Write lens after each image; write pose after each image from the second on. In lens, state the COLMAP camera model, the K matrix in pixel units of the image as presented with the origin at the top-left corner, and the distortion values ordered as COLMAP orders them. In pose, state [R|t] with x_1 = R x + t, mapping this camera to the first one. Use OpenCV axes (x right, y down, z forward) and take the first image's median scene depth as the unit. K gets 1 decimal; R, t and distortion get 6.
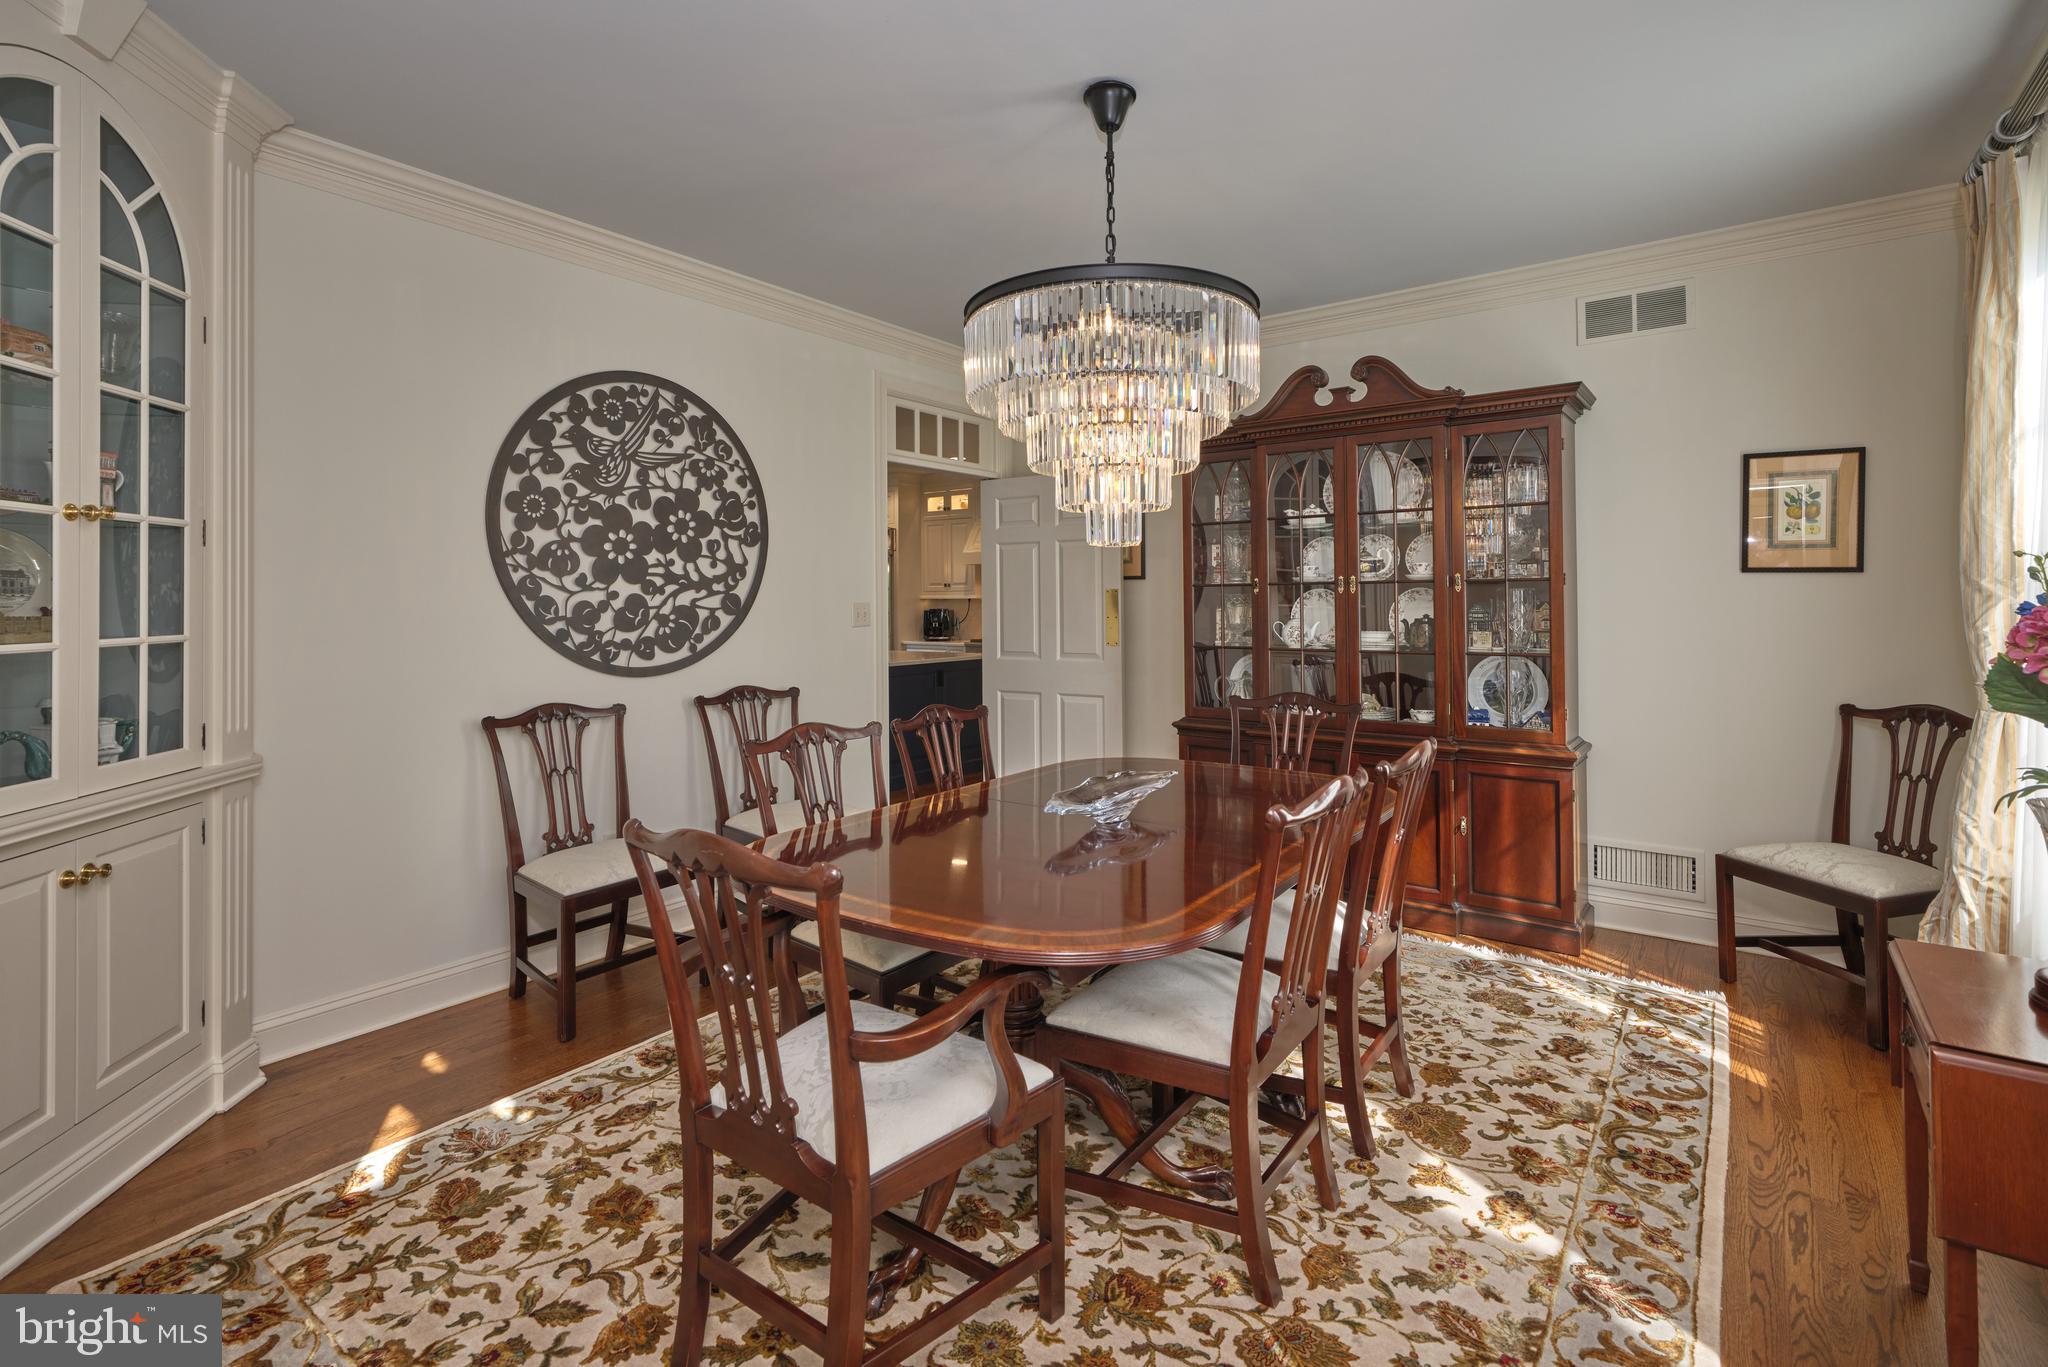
lens RADIAL K [[953.9, 0, 1025.7], [0, 953.9, 611.5], [0, 0, 1]] dist [0.003214, -0.000040]
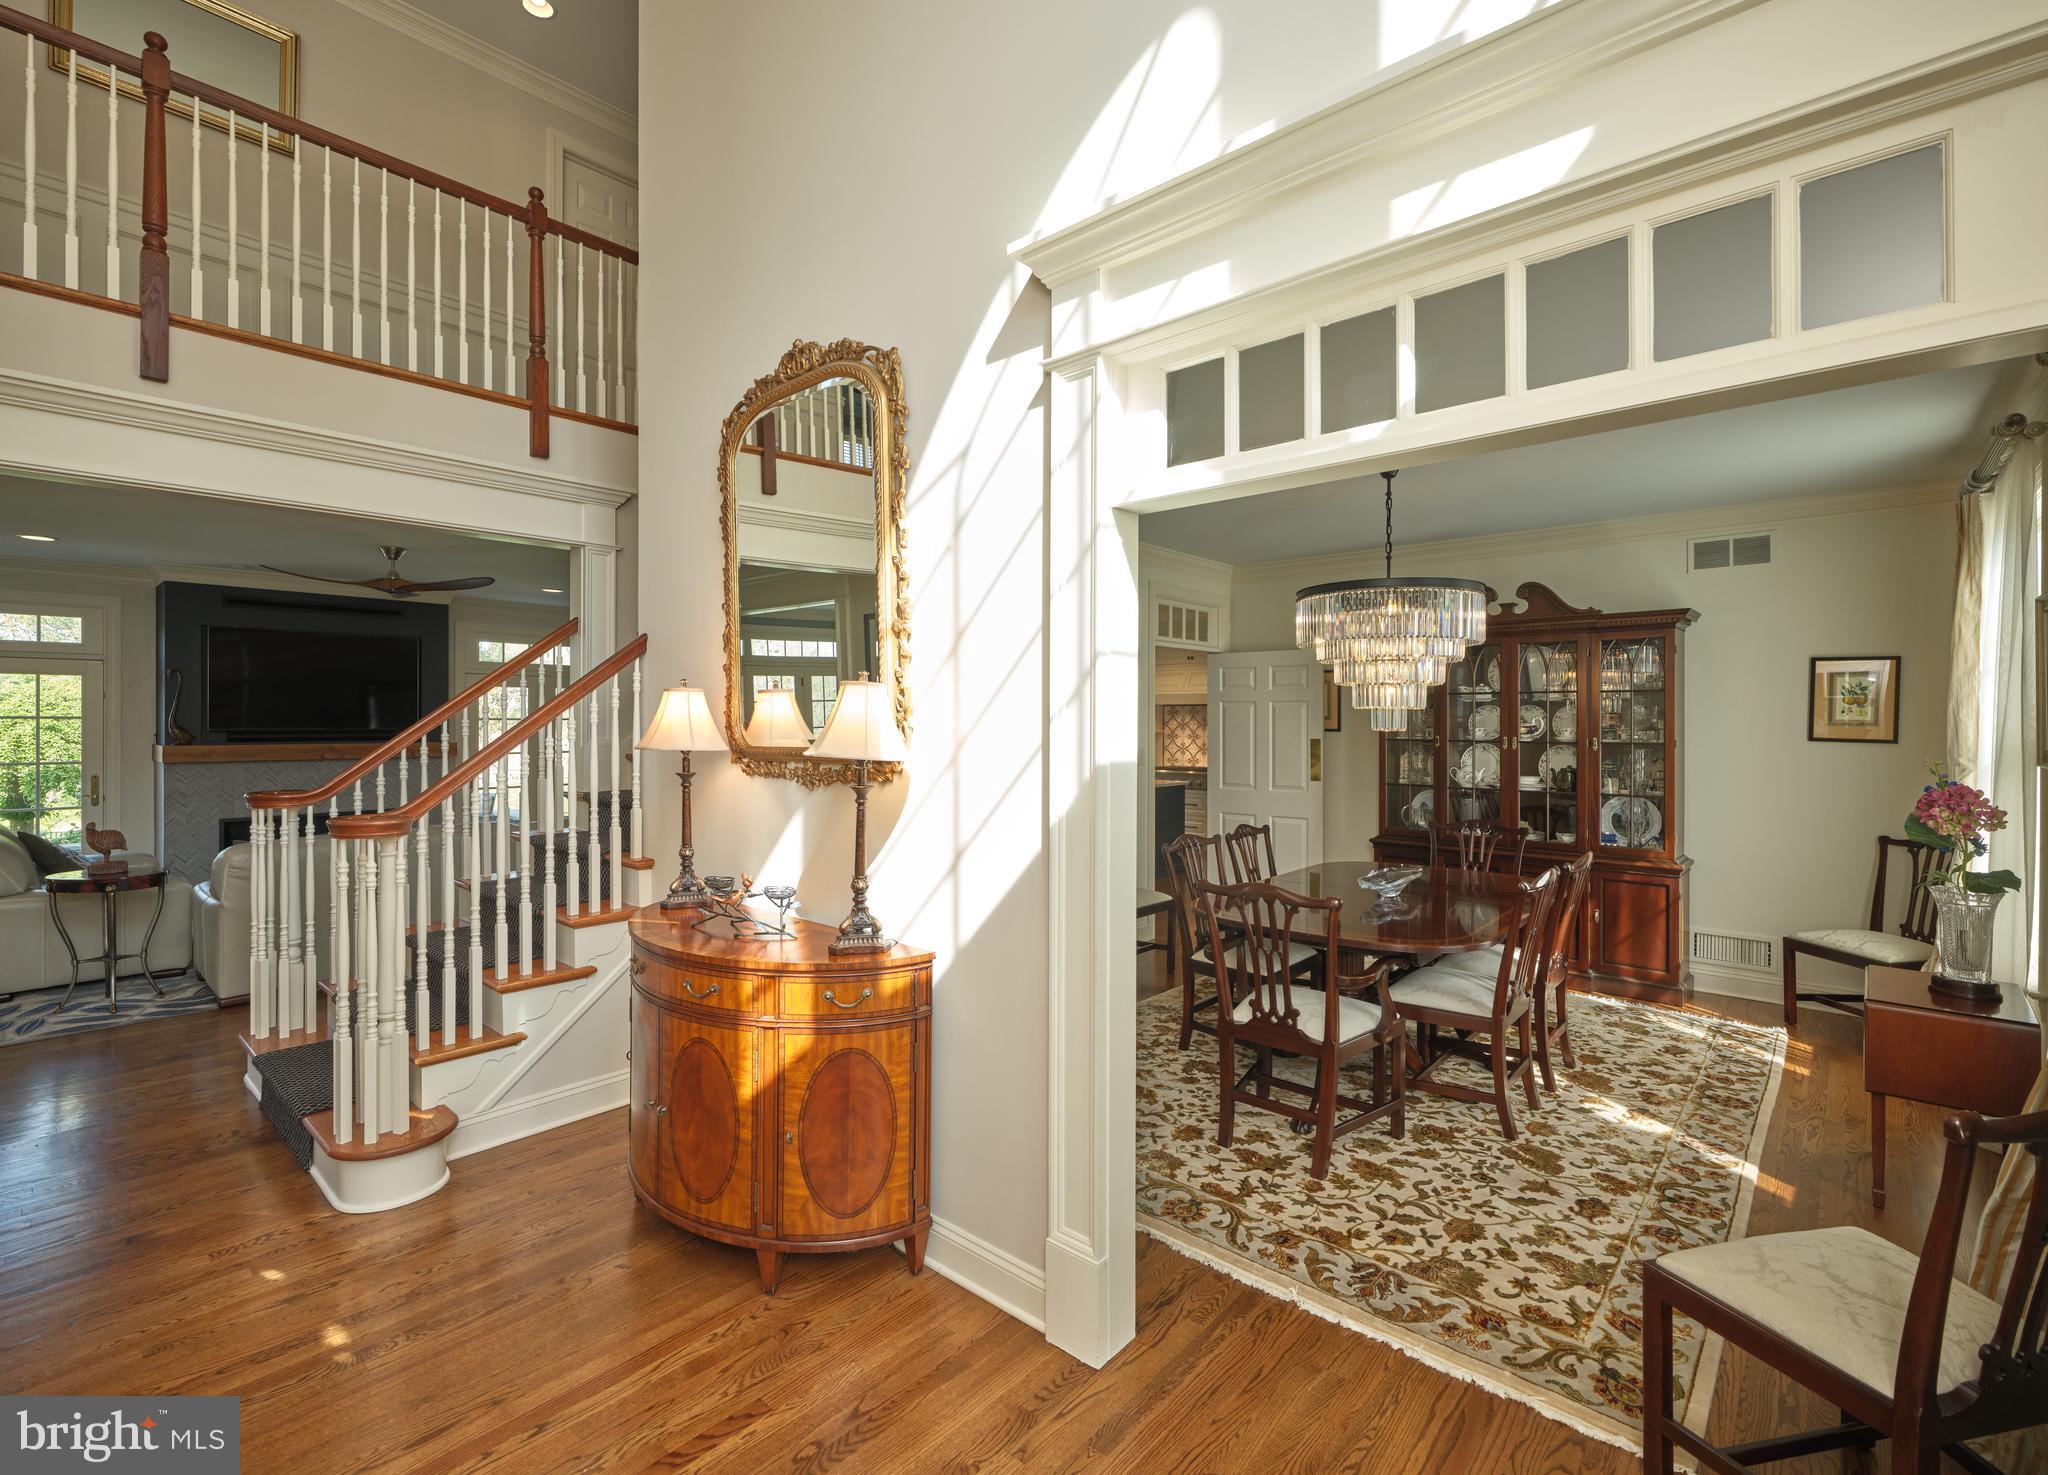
lens RADIAL K [[917.4, 0, 1024.0], [0, 917.4, 737.5], [0, 0, 1]] dist [-0.000811, 0.000231]
pose [[0.995293, 0.010261, -0.096372, -0.307838], [-0.009376, 0.999910, 0.009626, -0.054115], [0.096462, -0.008677, 0.995299, -0.516685]]
